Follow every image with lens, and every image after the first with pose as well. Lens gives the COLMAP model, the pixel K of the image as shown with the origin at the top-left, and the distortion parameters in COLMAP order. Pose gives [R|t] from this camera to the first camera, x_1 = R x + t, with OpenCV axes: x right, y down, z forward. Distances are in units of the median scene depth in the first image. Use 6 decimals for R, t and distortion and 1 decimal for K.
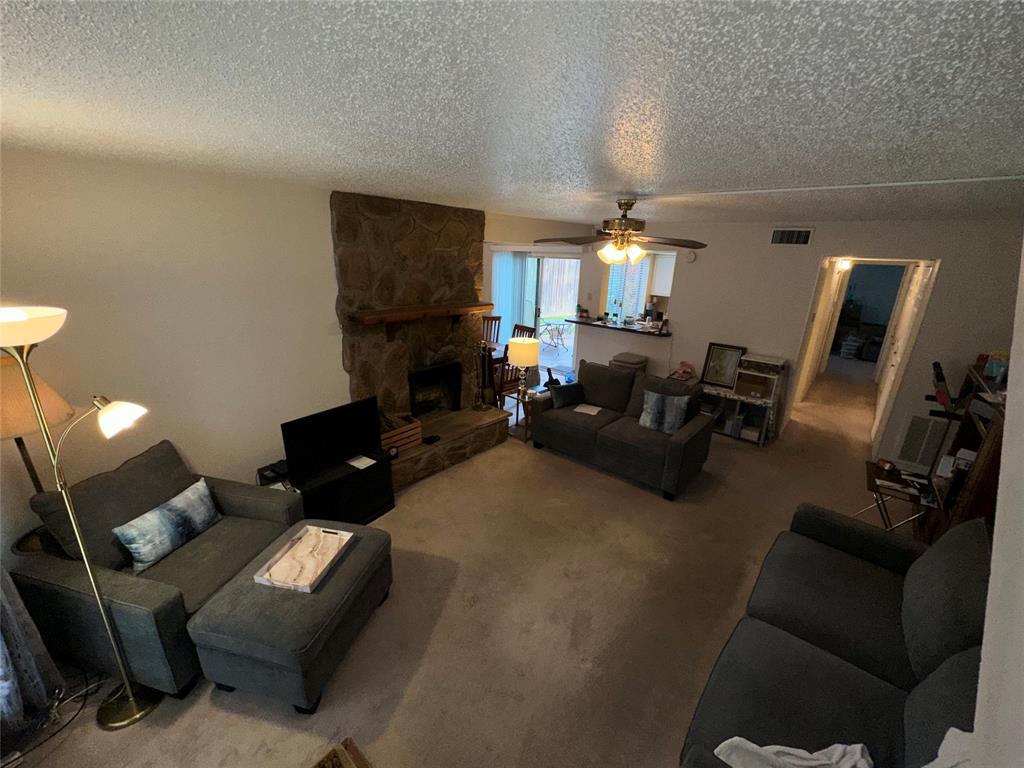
lens RADIAL K [[410.2, 0, 511.2], [0, 410.2, 386.4], [0, 0, 1]] dist [0.001800, 0.000033]
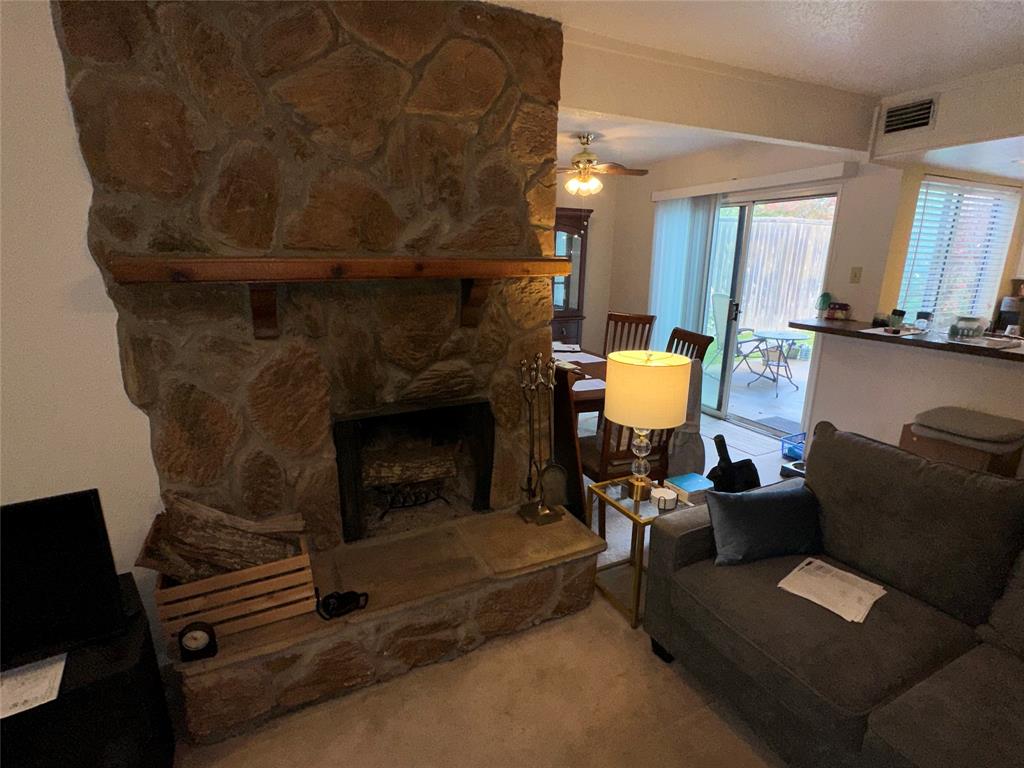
lens RADIAL K [[507.5, 0, 515.3], [0, 507.5, 387.5], [0, 0, 1]] dist [-0.003264, -0.000529]
pose [[0.924107, 0.074343, -0.374832, 0.098646], [-0.097005, 0.994400, -0.041928, -0.056068], [0.369616, 0.075106, 0.926144, 0.548899]]
